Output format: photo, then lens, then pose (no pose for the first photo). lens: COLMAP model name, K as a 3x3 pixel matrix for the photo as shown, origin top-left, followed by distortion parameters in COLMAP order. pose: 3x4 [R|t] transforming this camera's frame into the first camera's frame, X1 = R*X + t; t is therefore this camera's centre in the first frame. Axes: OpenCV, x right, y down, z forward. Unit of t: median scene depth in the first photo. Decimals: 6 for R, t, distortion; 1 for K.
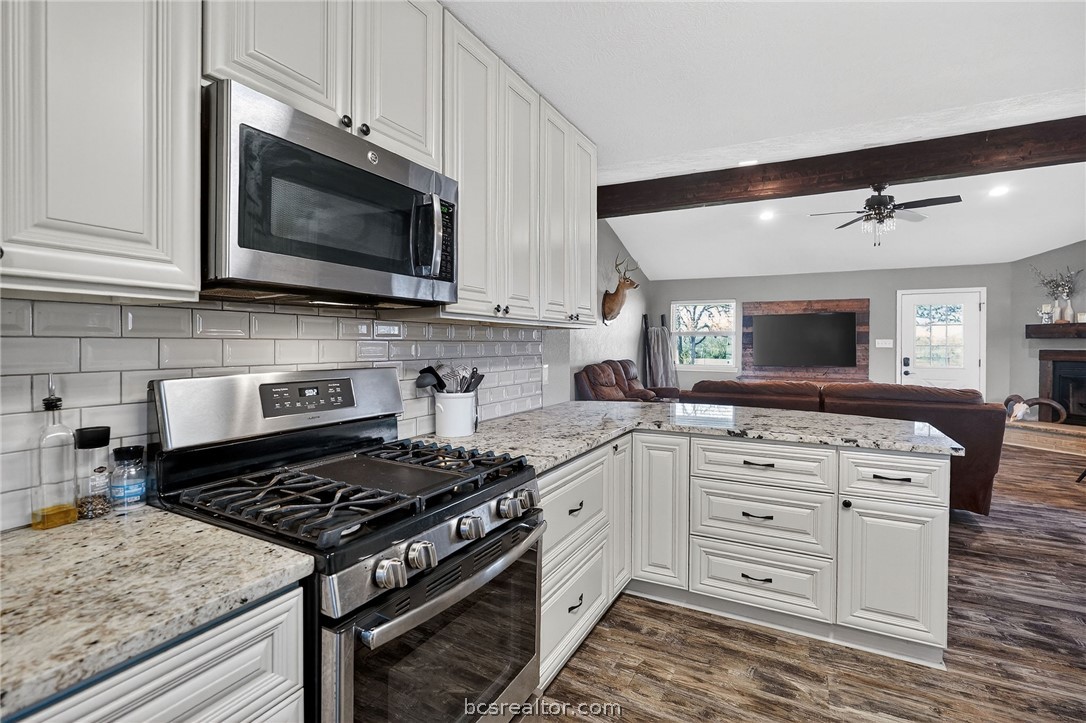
lens RADIAL K [[509.6, 0, 544.1], [0, 509.6, 353.7], [0, 0, 1]] dist [-0.002476, 0.000087]
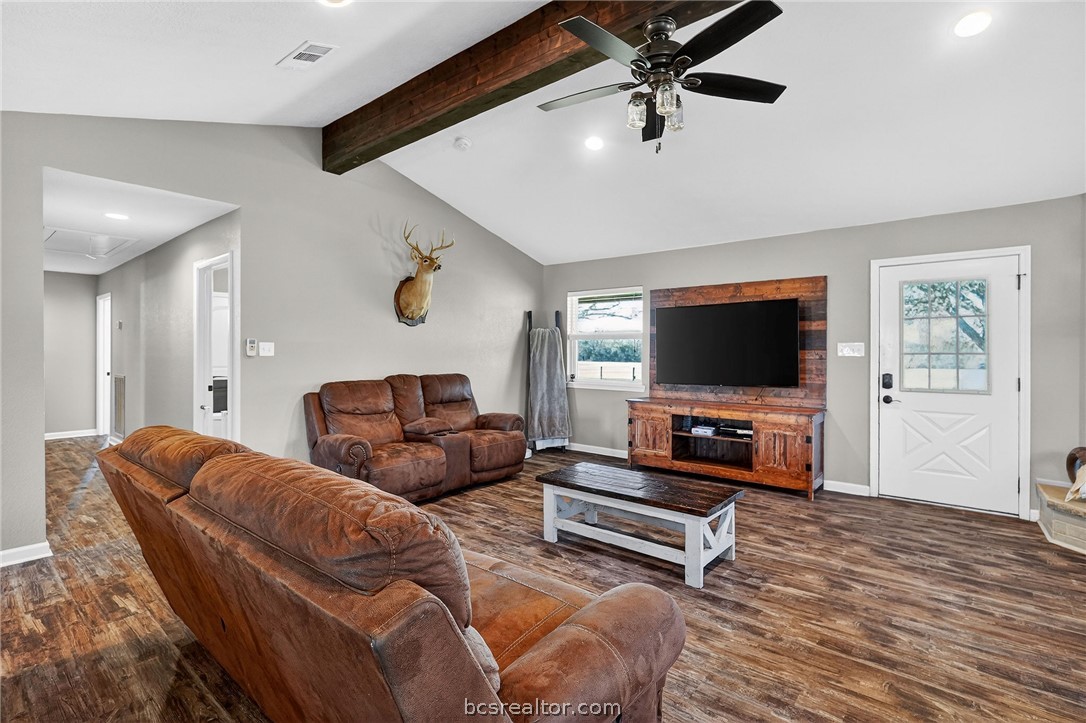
lens RADIAL K [[509.6, 0, 544.1], [0, 509.6, 353.7], [0, 0, 1]] dist [-0.002476, 0.000087]
pose [[0.979312, -0.001958, -0.202347, 0.441178], [-0.000363, 0.999935, -0.011433, -0.008109], [0.202356, 0.011270, 0.979247, 0.341123]]
